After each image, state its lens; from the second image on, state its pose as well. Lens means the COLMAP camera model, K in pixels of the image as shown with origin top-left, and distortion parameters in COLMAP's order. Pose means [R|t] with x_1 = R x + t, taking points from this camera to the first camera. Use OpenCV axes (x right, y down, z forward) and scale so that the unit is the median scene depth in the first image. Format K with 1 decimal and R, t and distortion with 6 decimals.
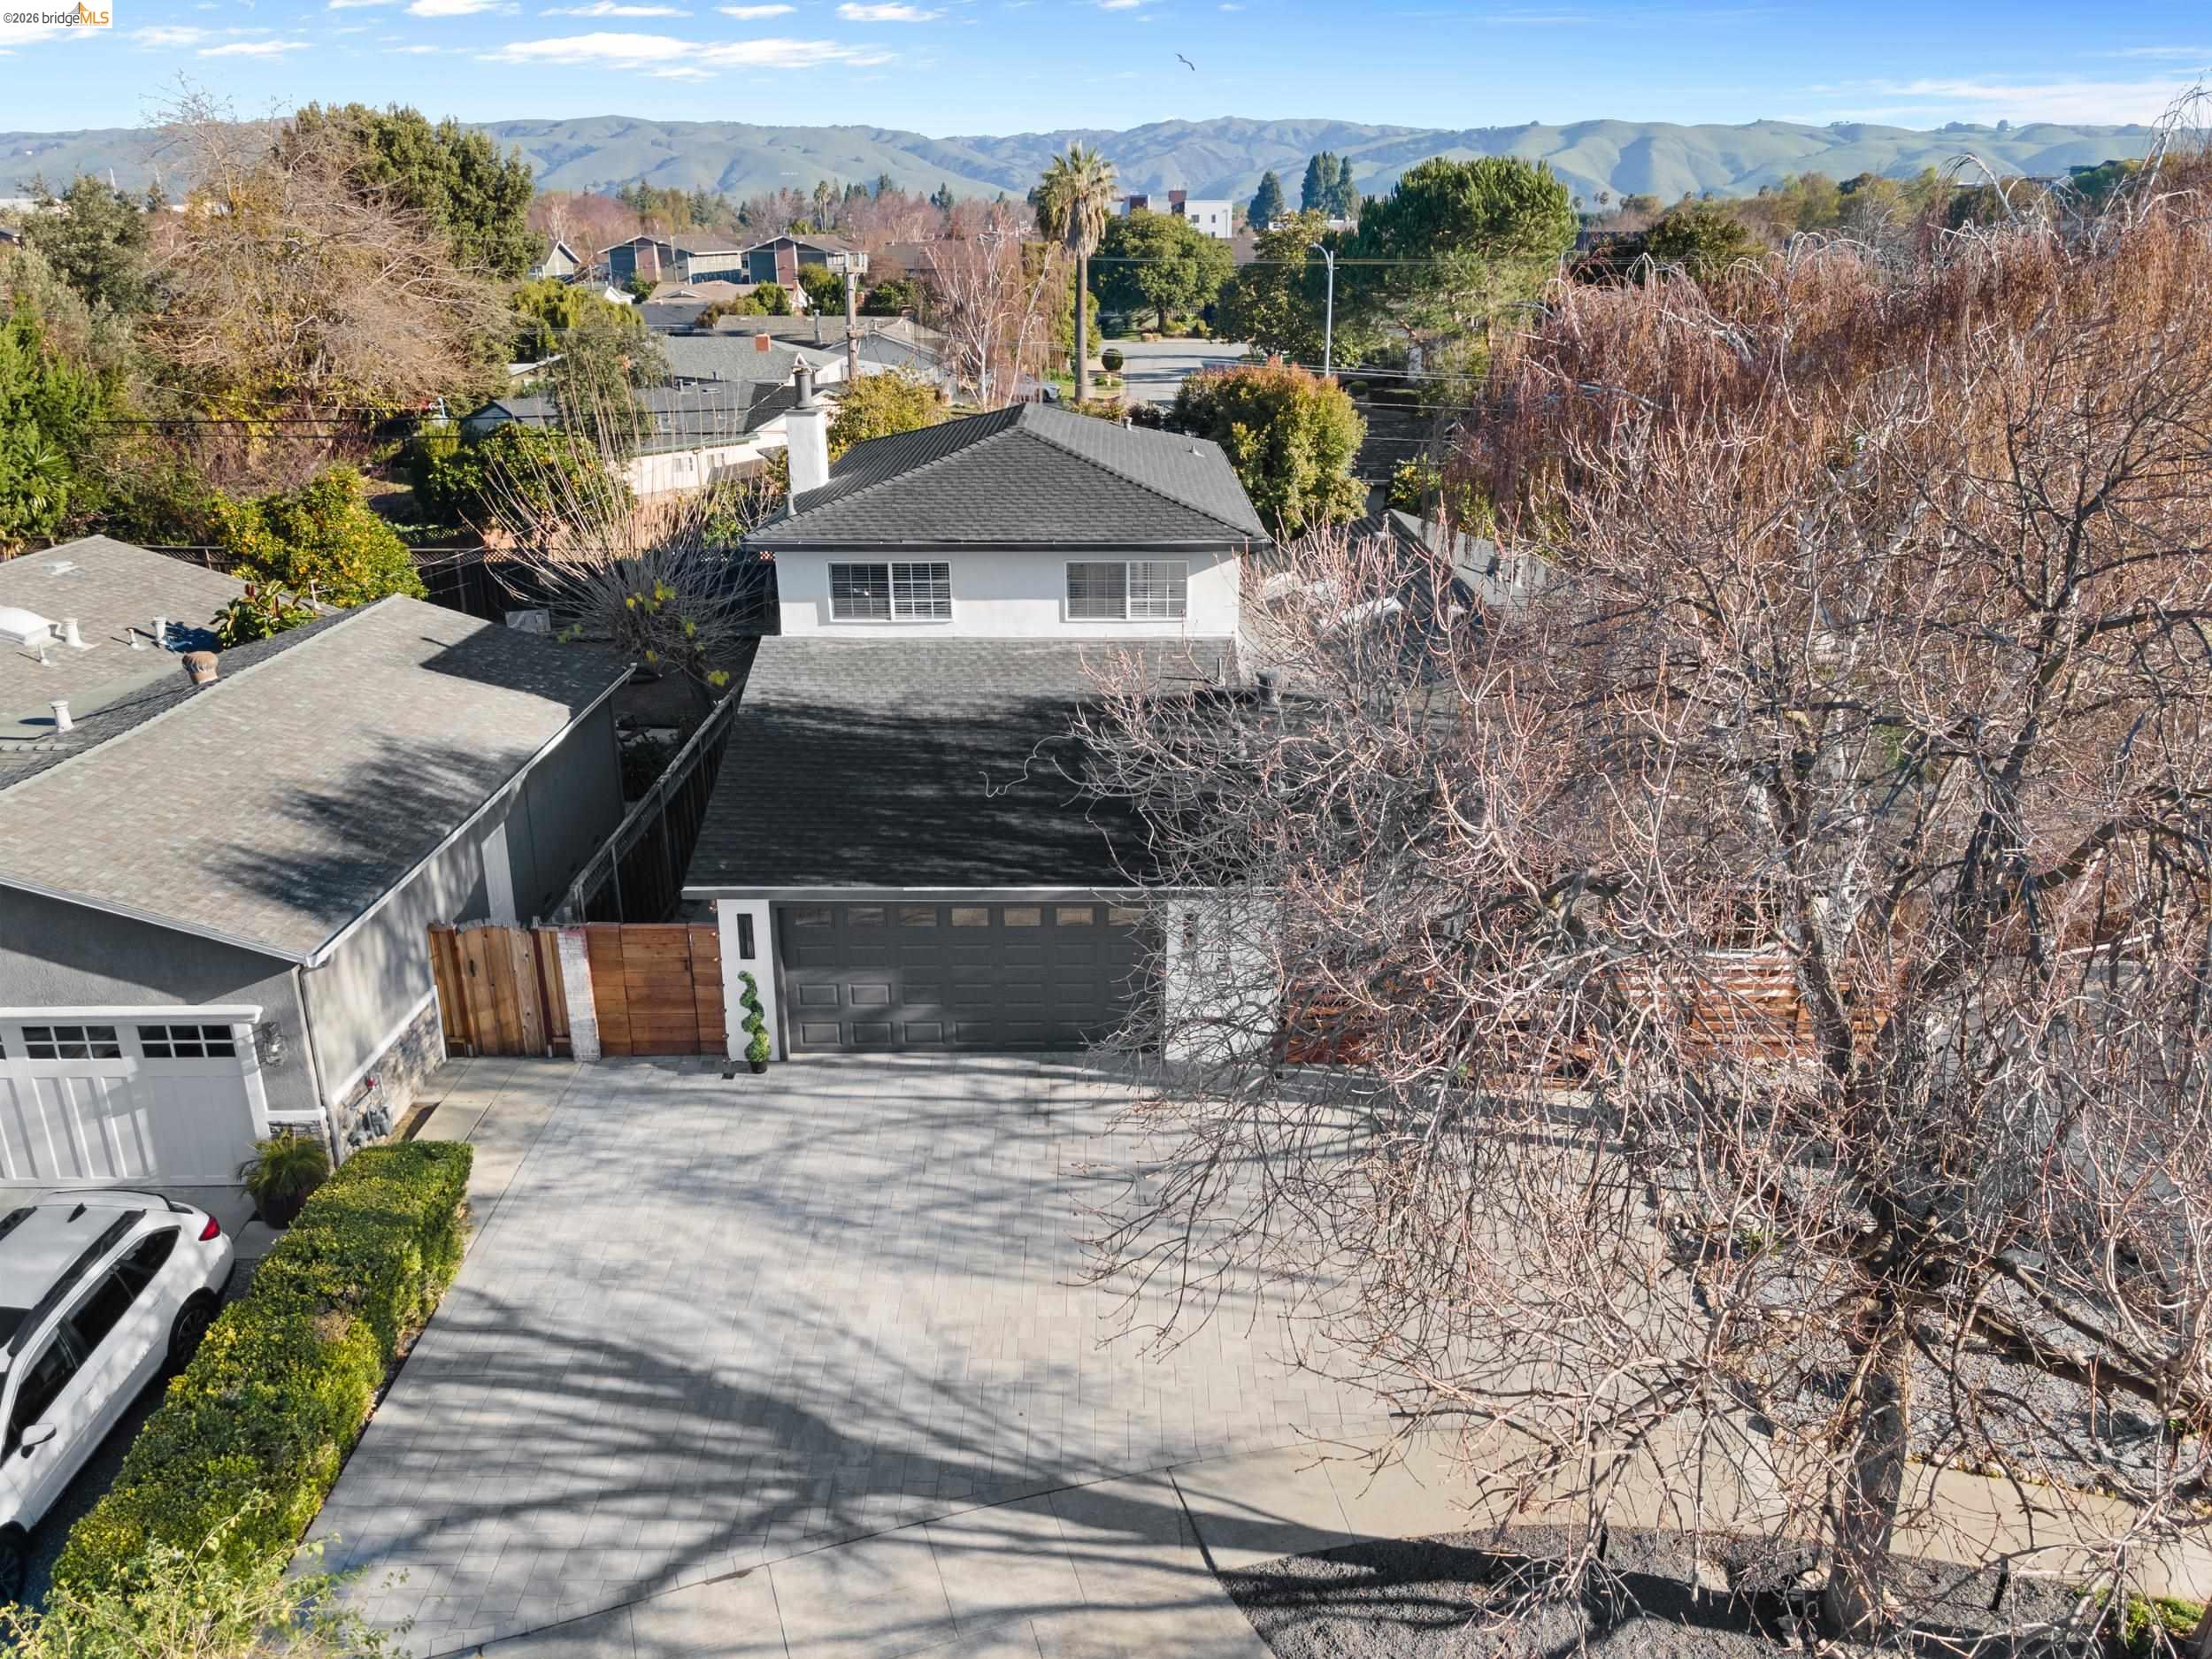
lens RADIAL K [[1604.8, 0, 1106.0], [0, 1604.8, 829.5], [0, 0, 1]] dist [0.060228, 0.003165]
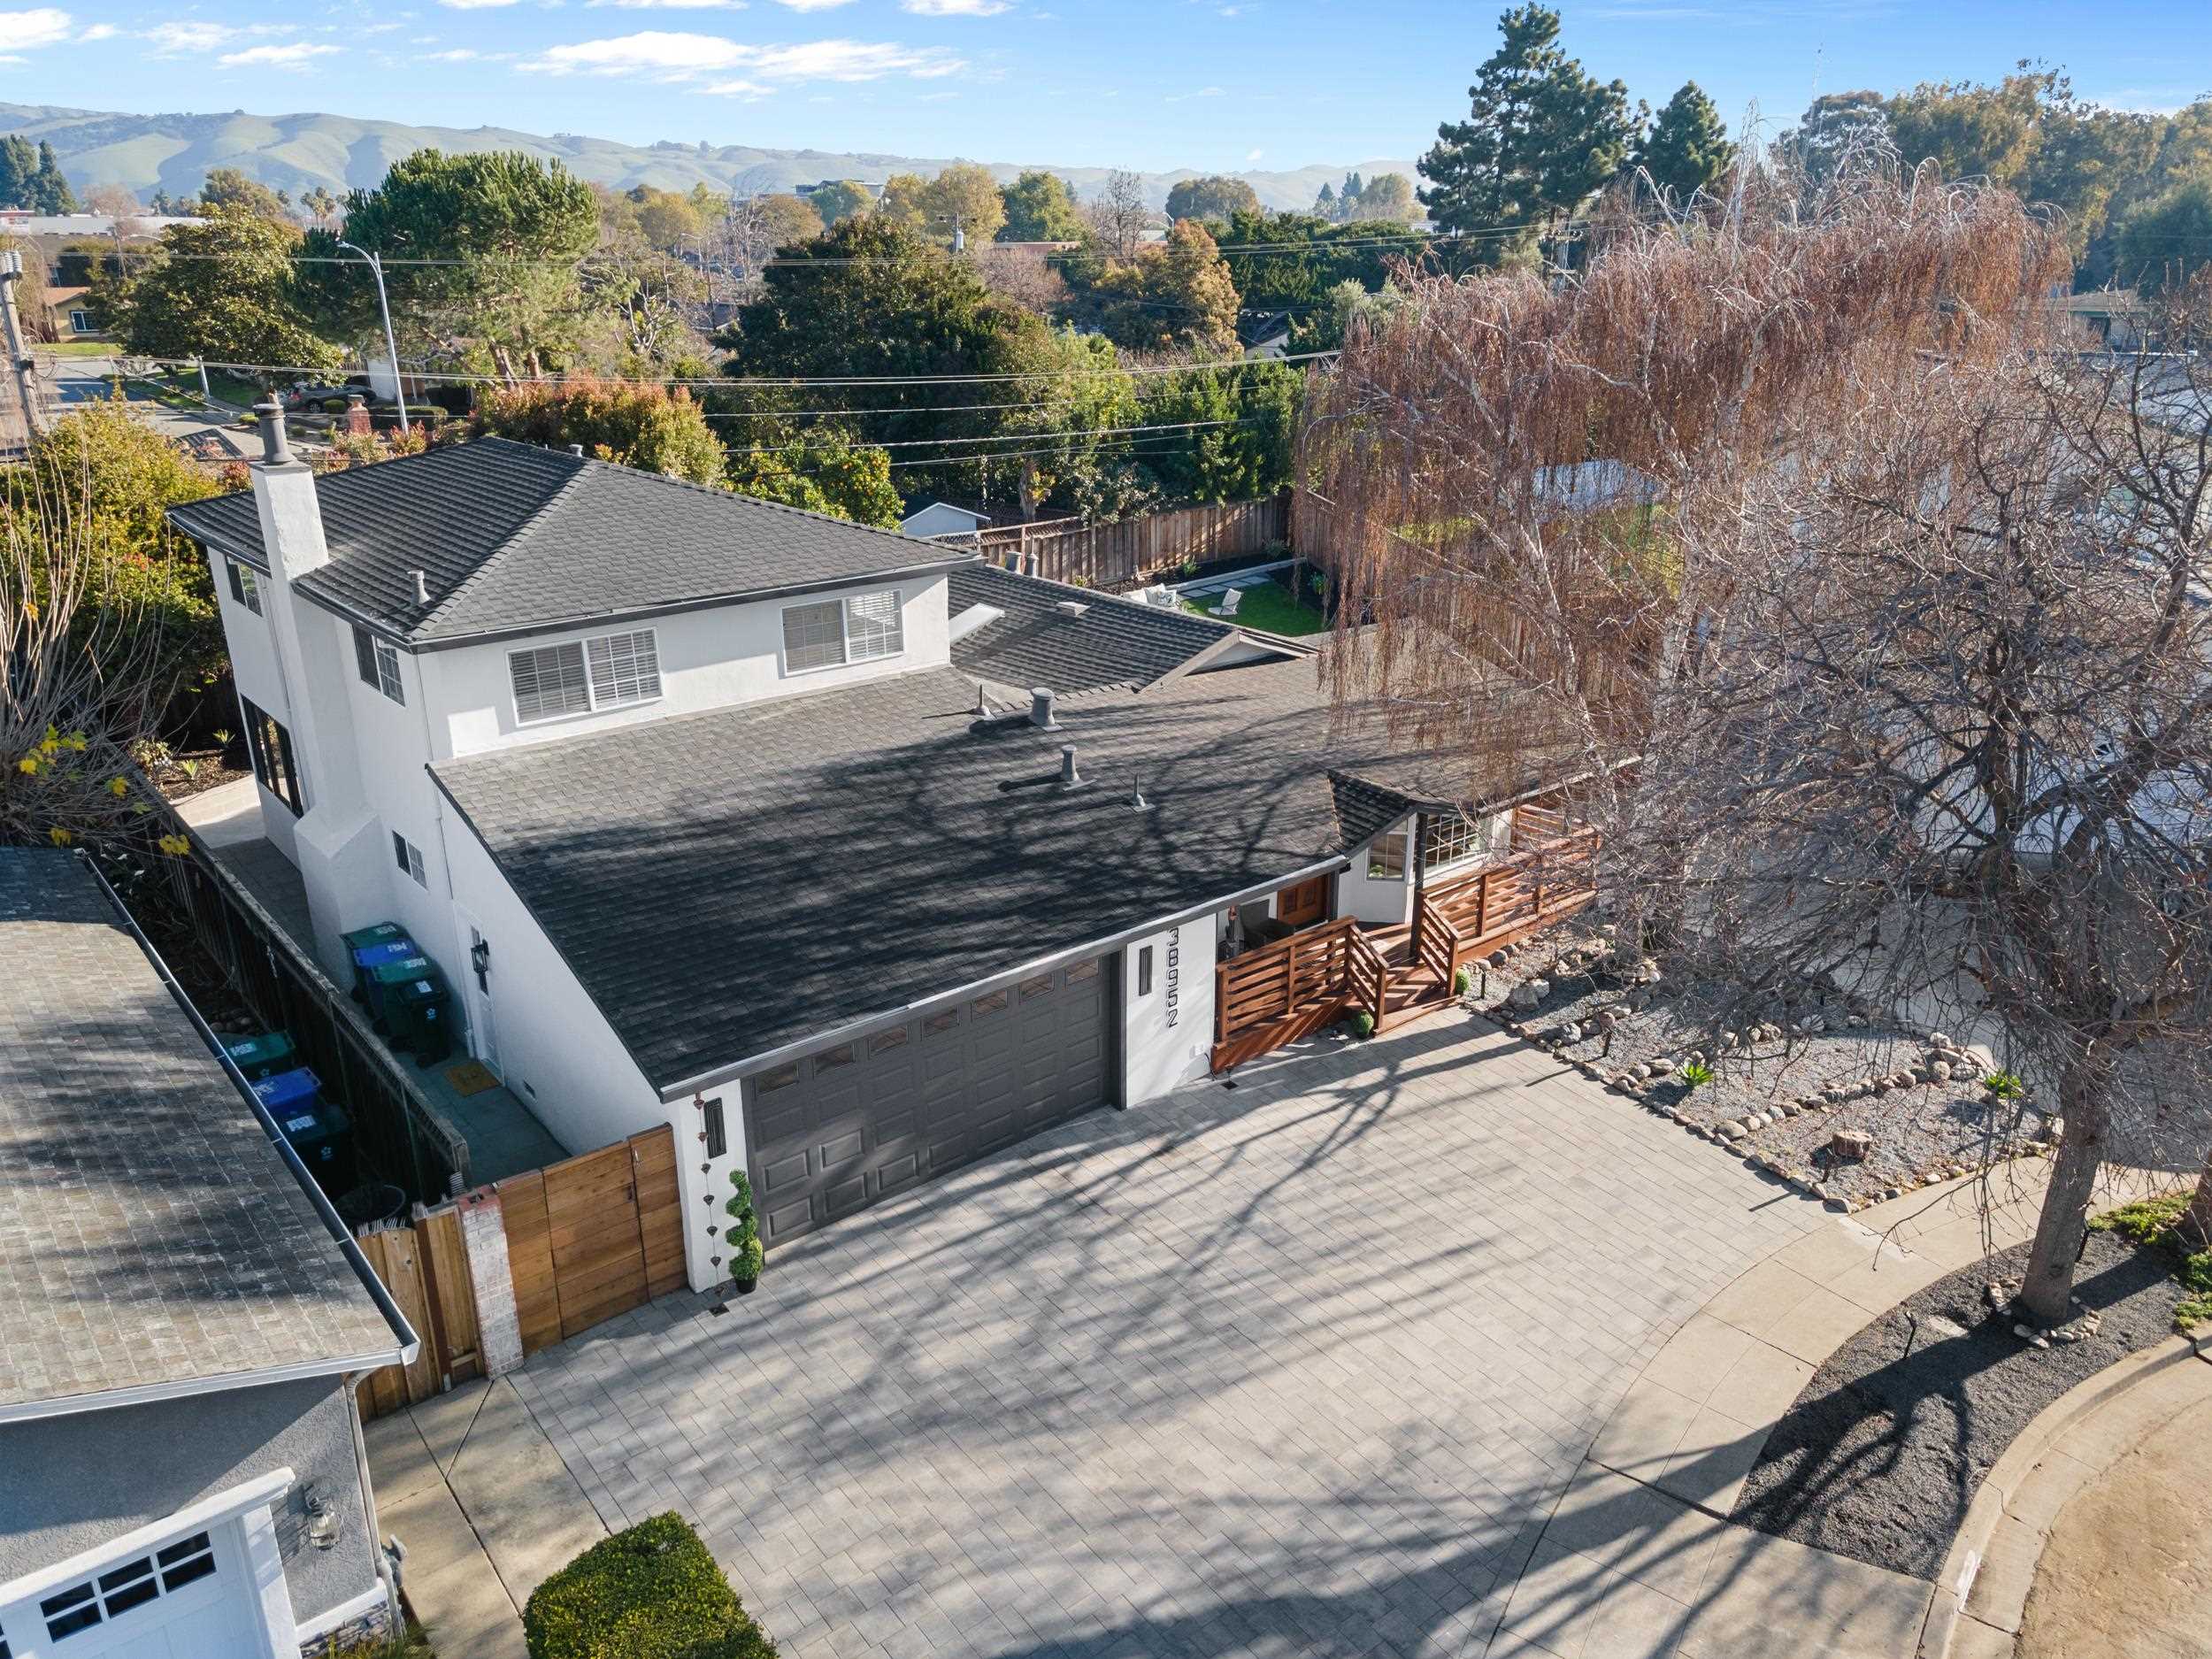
lens RADIAL K [[1592.5, 0, 1106.0], [0, 1592.5, 853.2], [0, 0, 1]] dist [0.048375, -0.005857]
pose [[0.774675, -0.231344, 0.588523, -0.500798], [0.223777, 0.970747, 0.087035, -0.088178], [-0.591441, 0.064274, 0.803782, 0.258242]]
